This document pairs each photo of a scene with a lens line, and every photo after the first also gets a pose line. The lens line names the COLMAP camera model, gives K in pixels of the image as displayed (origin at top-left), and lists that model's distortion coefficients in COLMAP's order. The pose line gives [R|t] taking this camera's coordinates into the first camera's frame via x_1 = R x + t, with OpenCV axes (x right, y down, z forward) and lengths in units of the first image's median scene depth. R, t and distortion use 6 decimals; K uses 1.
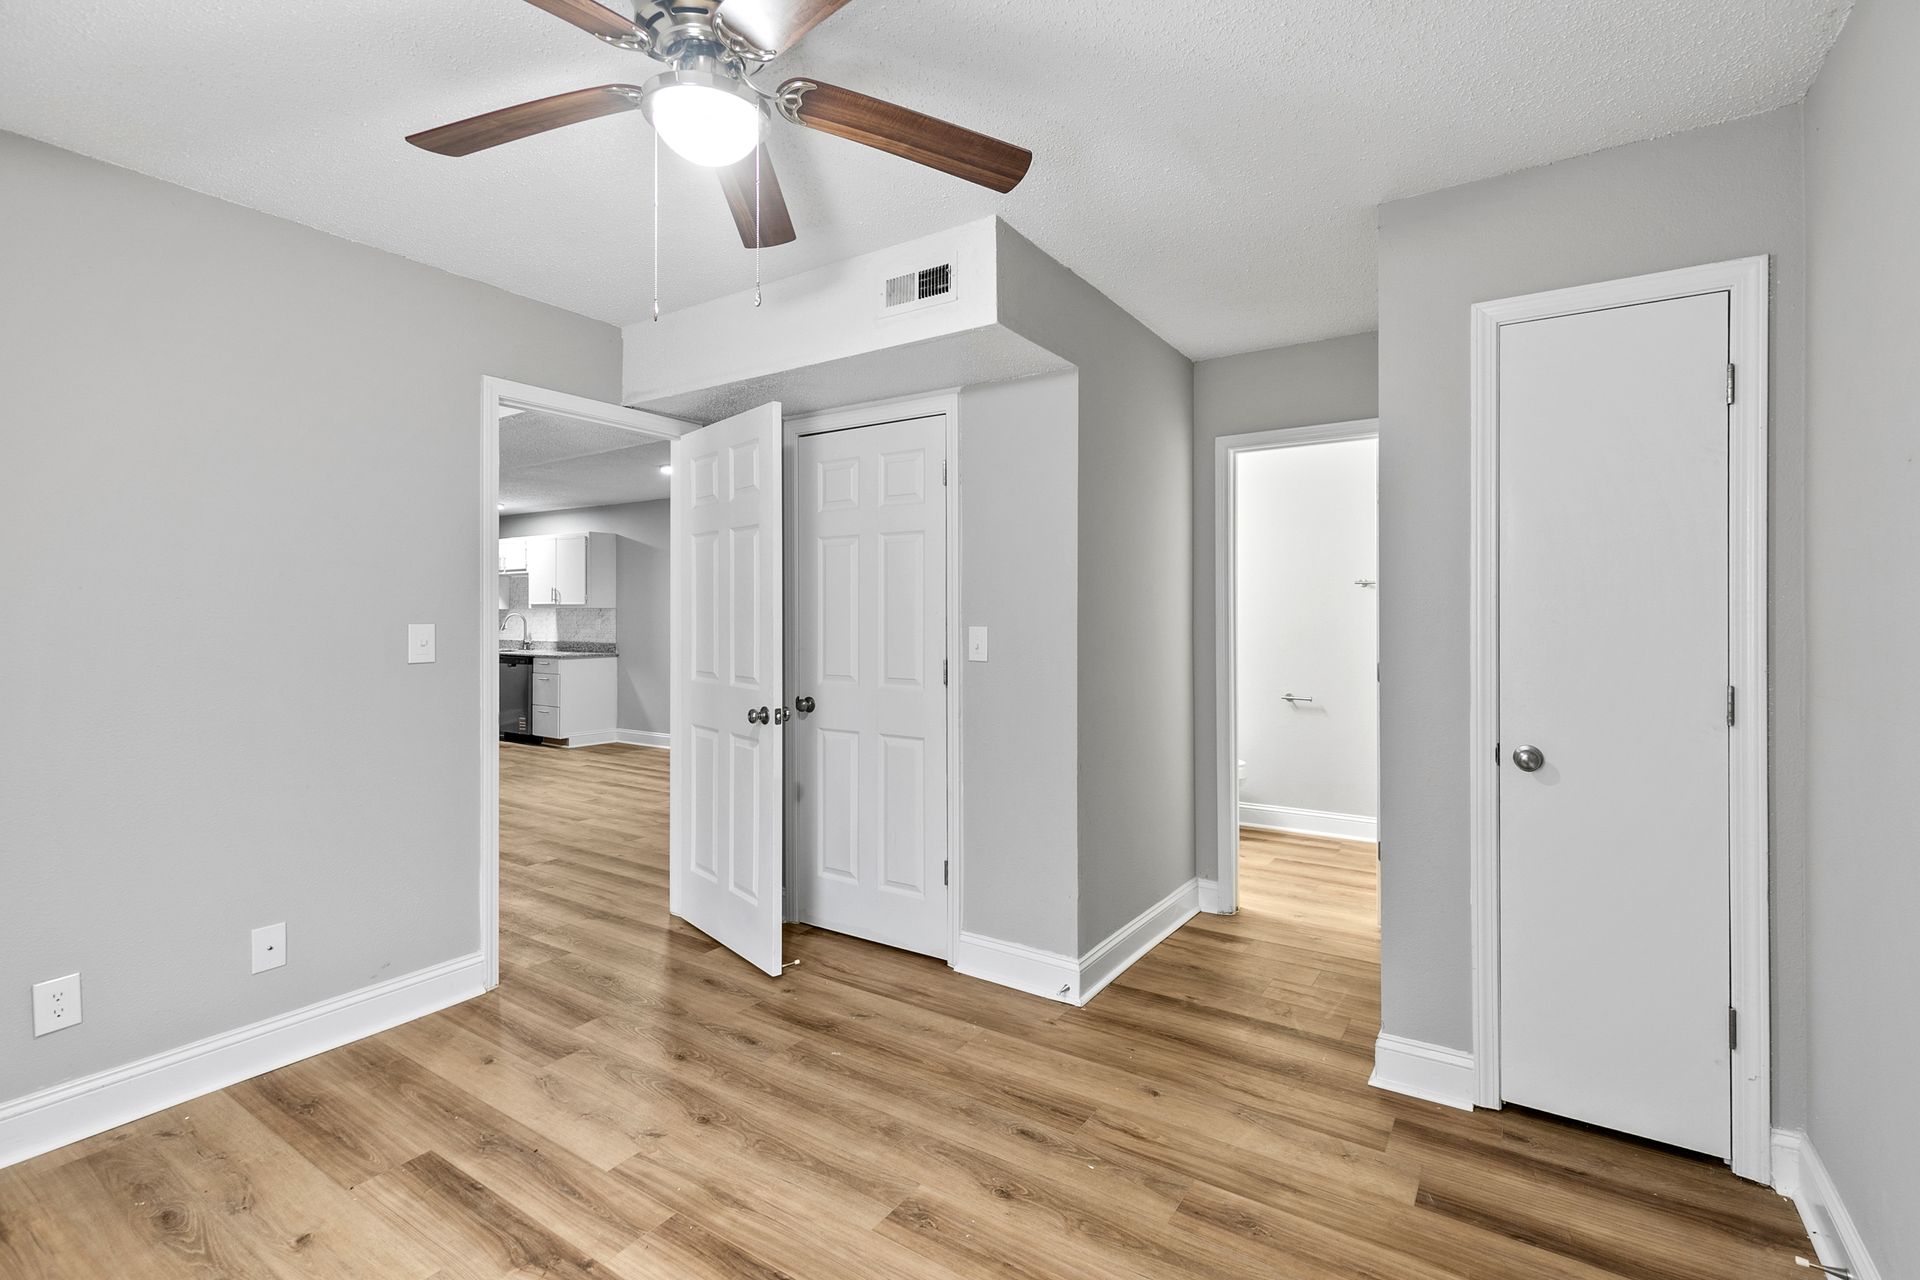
lens RADIAL K [[852.4, 0, 960.0], [0, 852.4, 640.0], [0, 0, 1]] dist [0.002618, 0.000716]
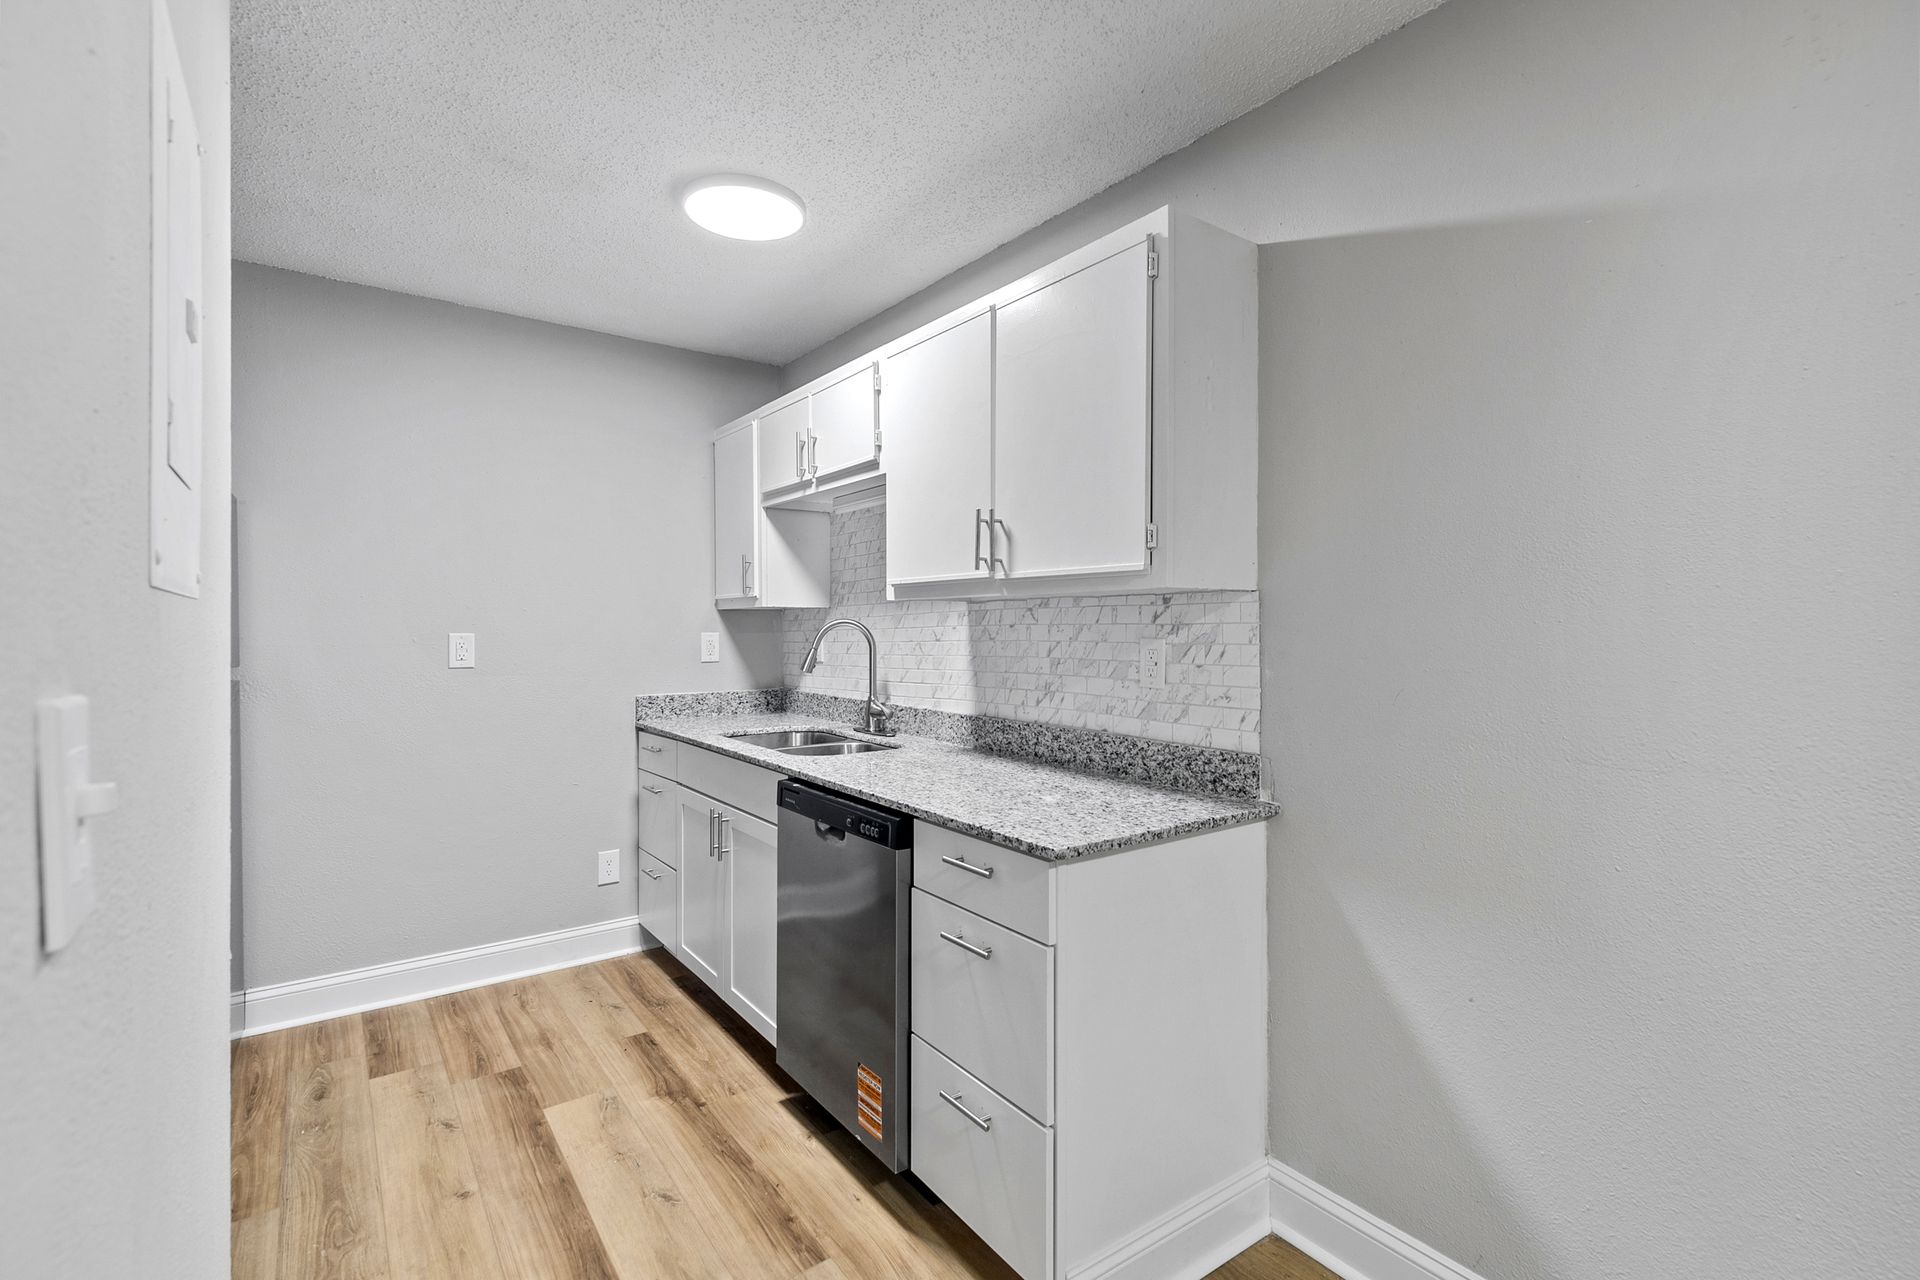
lens RADIAL K [[862.5, 0, 963.0], [0, 862.5, 625.8], [0, 0, 1]] dist [0.002313, 0.000407]
pose [[0.938346, -0.003125, -0.345682, -0.376083], [-0.004585, 0.999759, -0.021483, -0.022130], [0.345666, 0.021744, 0.938106, 0.727644]]
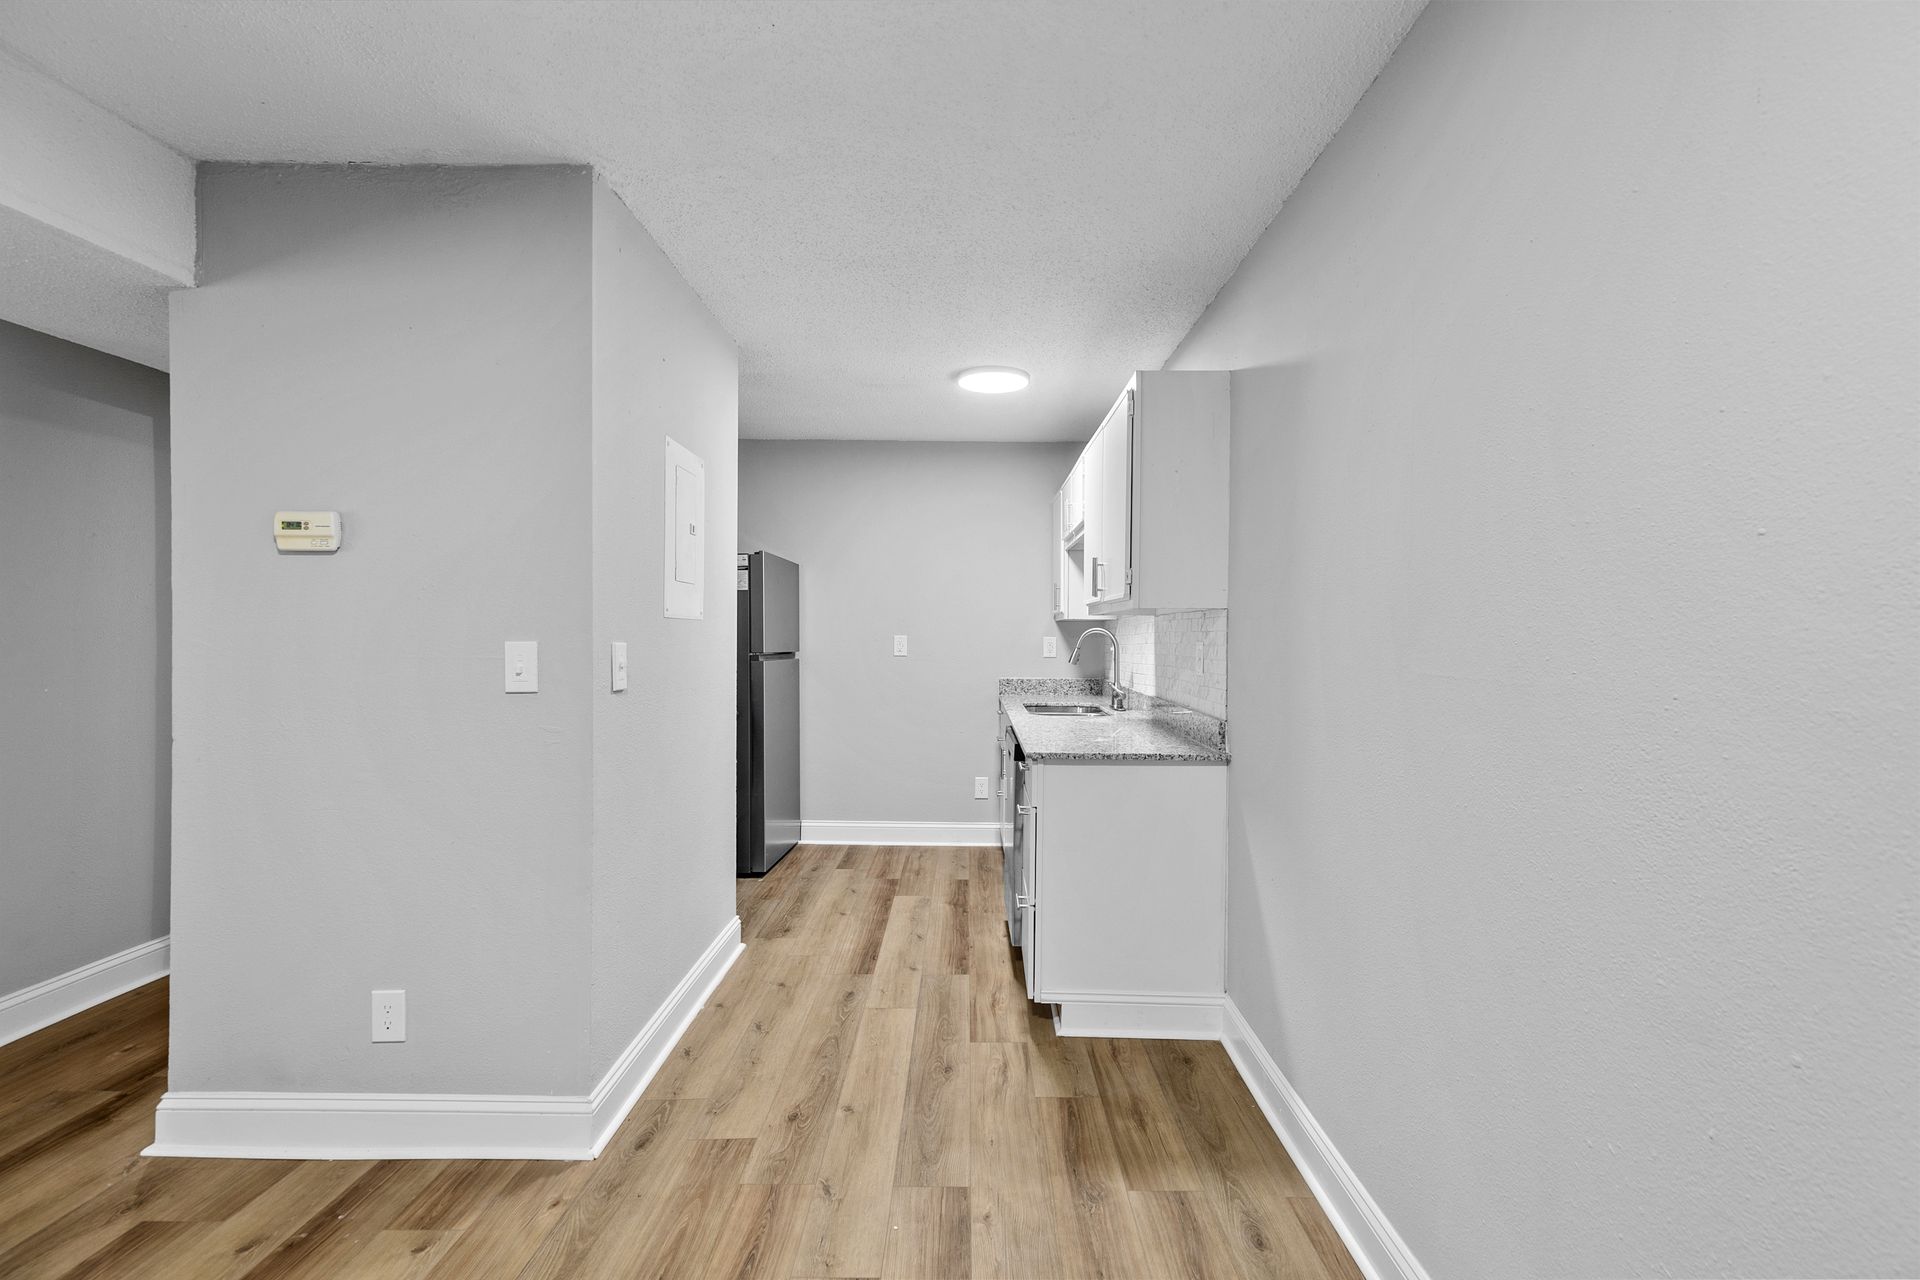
lens RADIAL K [[852.4, 0, 960.0], [0, 852.4, 640.0], [0, 0, 1]] dist [0.002618, 0.000716]
pose [[0.538401, 0.009119, -0.842639, -0.180406], [-0.024785, 0.999680, -0.005018, -0.020715], [0.842324, 0.023586, 0.538455, 0.706287]]
